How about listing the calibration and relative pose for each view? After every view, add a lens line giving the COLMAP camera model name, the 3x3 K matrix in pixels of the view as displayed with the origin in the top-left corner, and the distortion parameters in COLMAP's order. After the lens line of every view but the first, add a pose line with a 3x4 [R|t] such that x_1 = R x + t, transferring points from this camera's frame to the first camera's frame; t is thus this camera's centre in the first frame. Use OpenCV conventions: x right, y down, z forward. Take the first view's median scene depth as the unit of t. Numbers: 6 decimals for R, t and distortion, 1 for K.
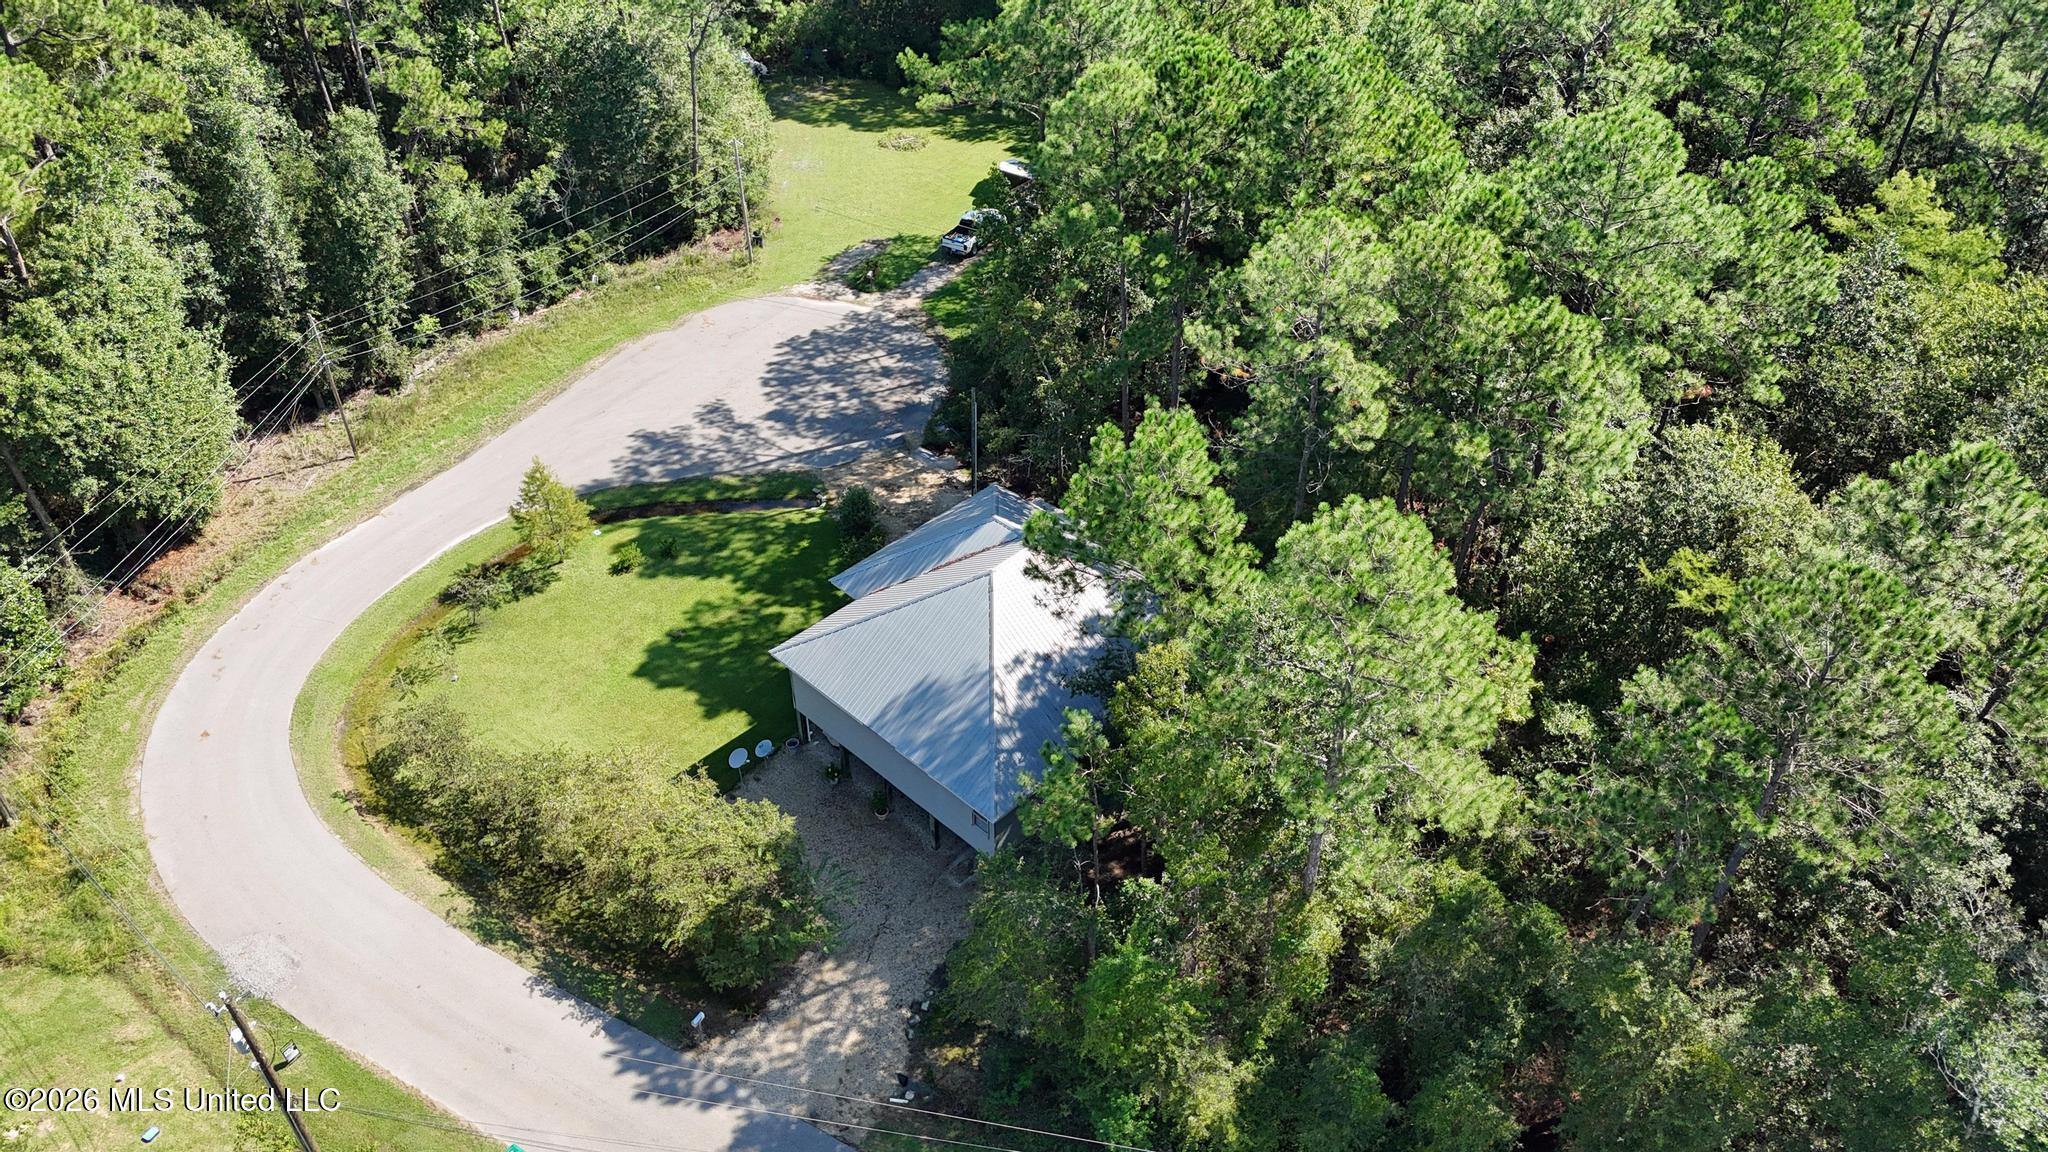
lens RADIAL K [[1509.8, 0, 1021.7], [0, 1509.8, 573.0], [0, 0, 1]] dist [0.066870, -0.068125]
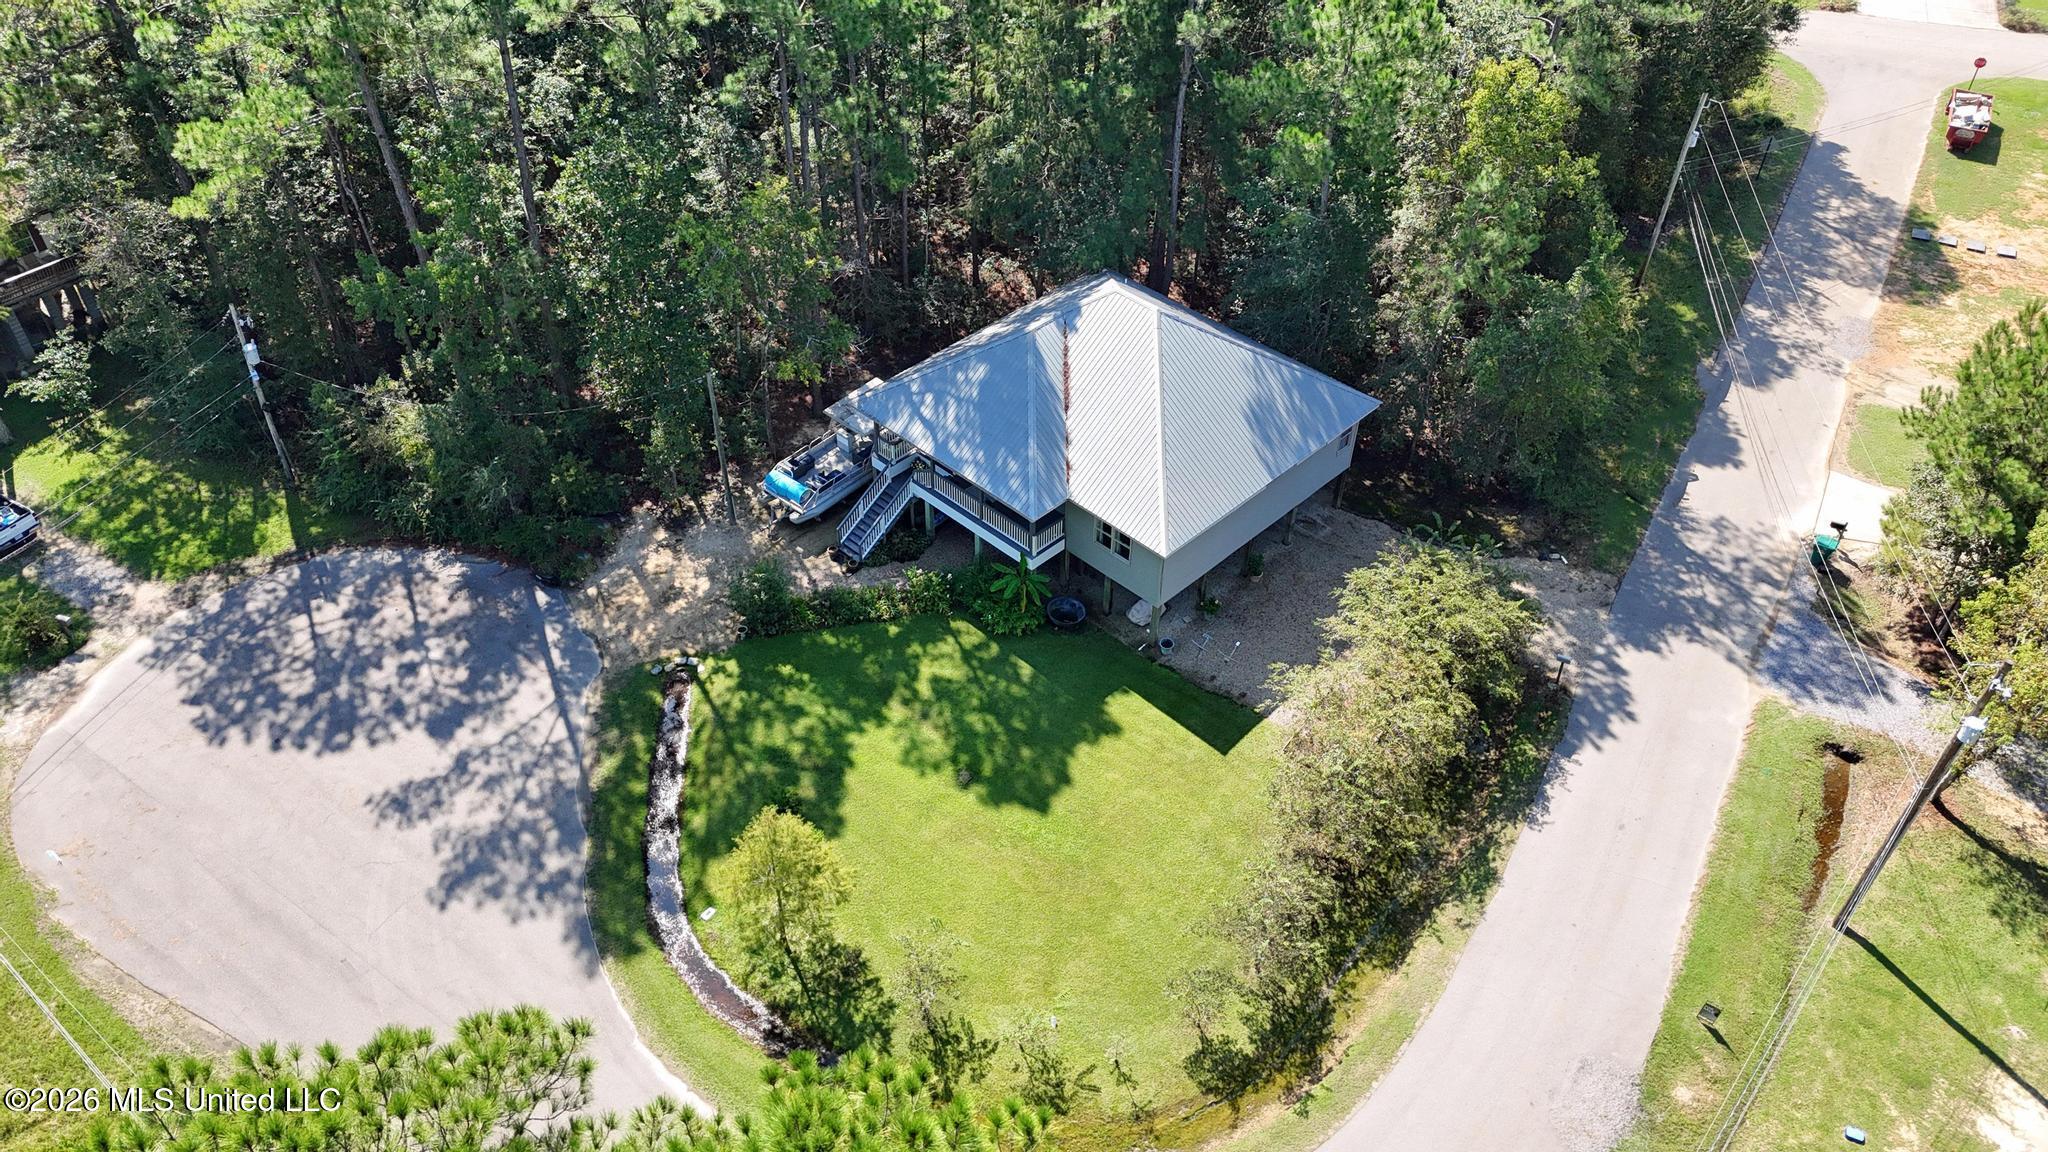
lens RADIAL K [[1509.8, 0, 1027.9], [0, 1509.8, 578.4], [0, 0, 1]] dist [0.066870, -0.068125]
pose [[-0.001876, -0.676760, 0.736202, -0.632161], [0.623163, 0.574987, 0.530149, -0.348515], [-0.782090, 0.459768, 0.420653, 0.554130]]
